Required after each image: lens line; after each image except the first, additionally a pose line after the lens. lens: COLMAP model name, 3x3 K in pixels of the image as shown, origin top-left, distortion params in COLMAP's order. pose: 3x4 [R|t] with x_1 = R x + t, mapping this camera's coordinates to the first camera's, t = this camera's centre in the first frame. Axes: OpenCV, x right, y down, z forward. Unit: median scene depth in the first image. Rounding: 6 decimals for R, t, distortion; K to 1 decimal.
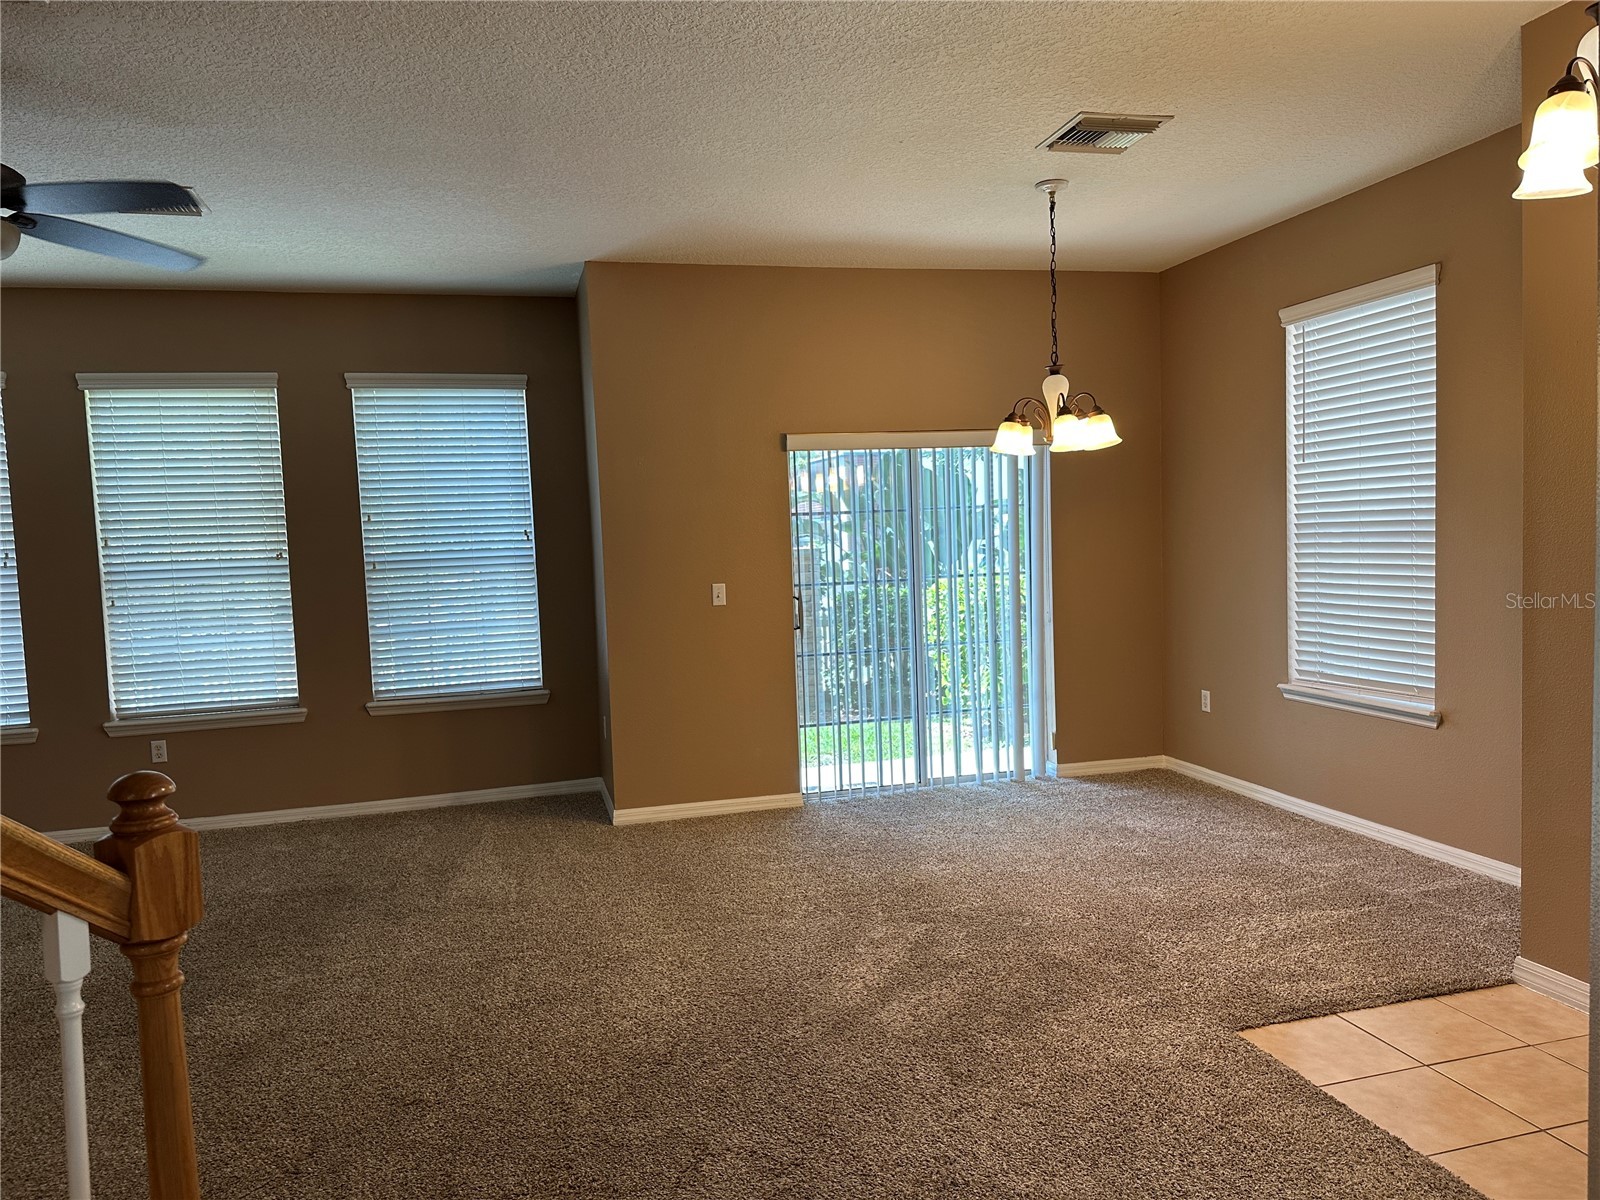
lens RADIAL K [[1116.9, 0, 800.0], [0, 1116.9, 600.0], [0, 0, 1]] dist [0.104579, -0.154574]
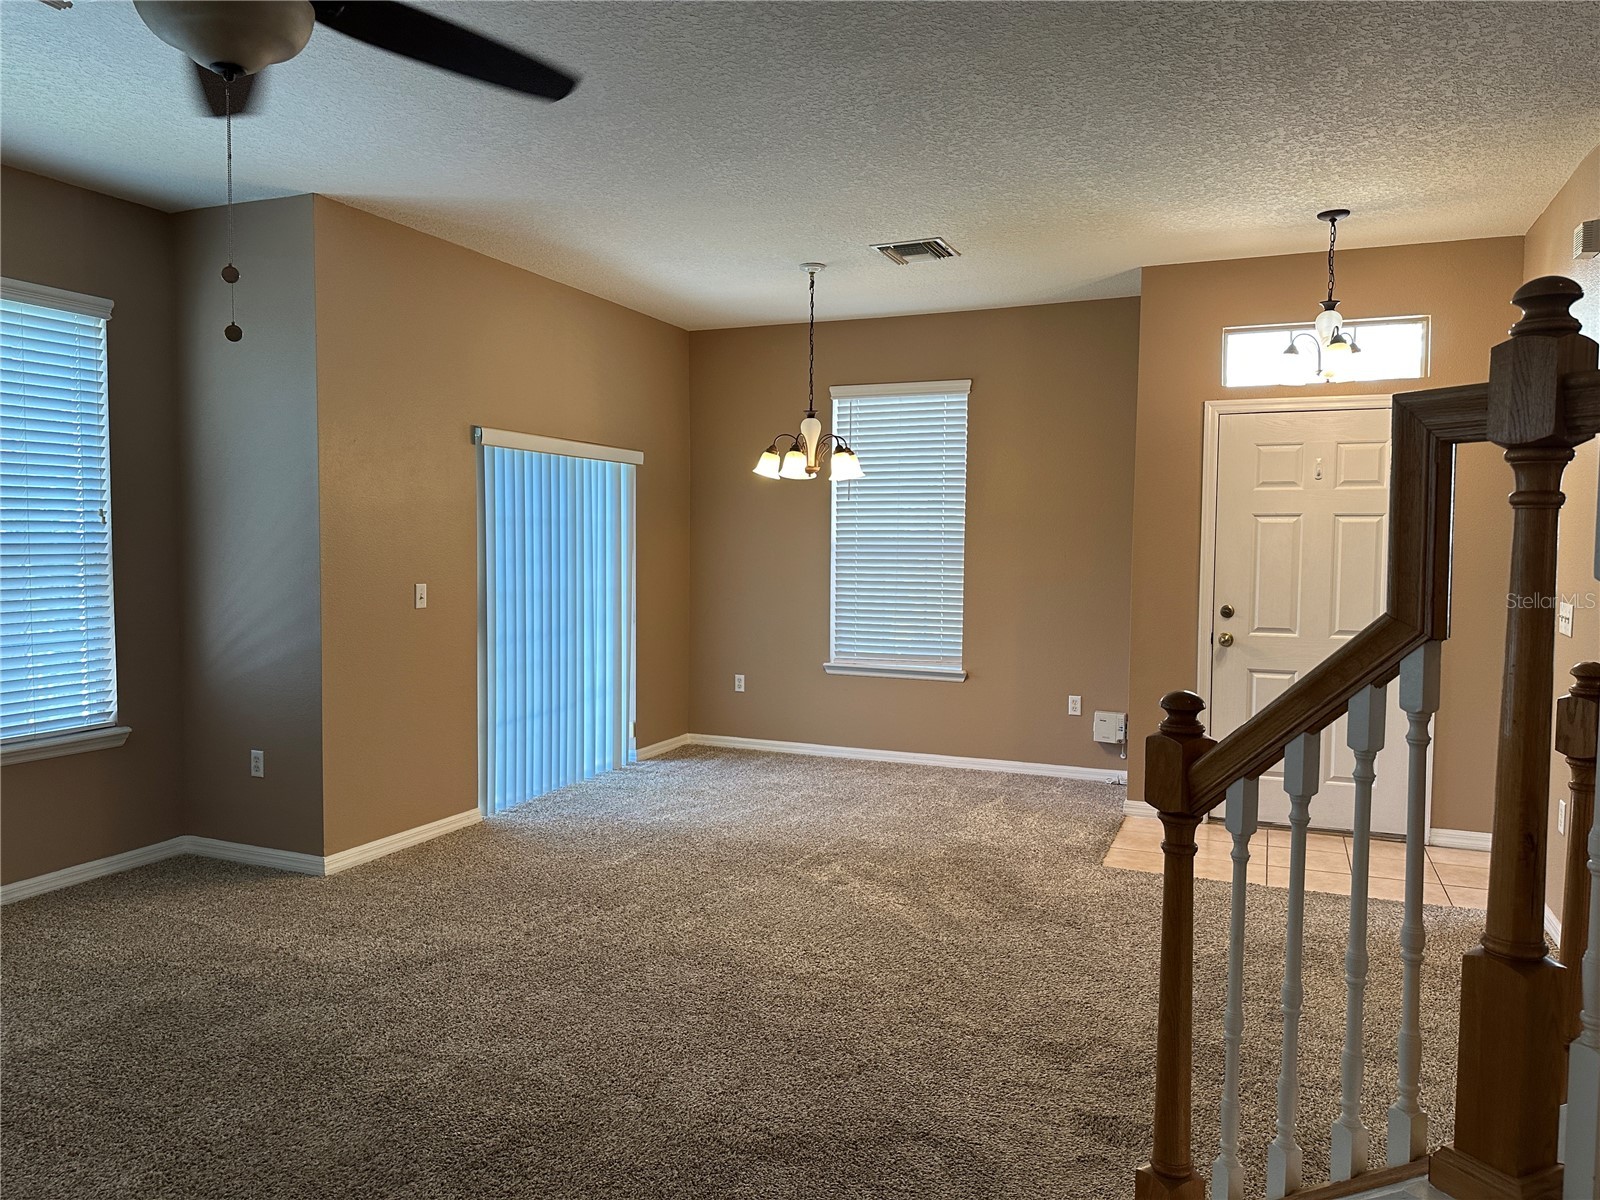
lens RADIAL K [[1116.9, 0, 800.0], [0, 1116.9, 600.0], [0, 0, 1]] dist [0.104579, -0.154574]
pose [[0.601425, -0.000279, 0.798929, -0.660618], [0.012941, 0.999872, -0.009393, 0.011406], [-0.798824, 0.015988, 0.601352, 0.226371]]
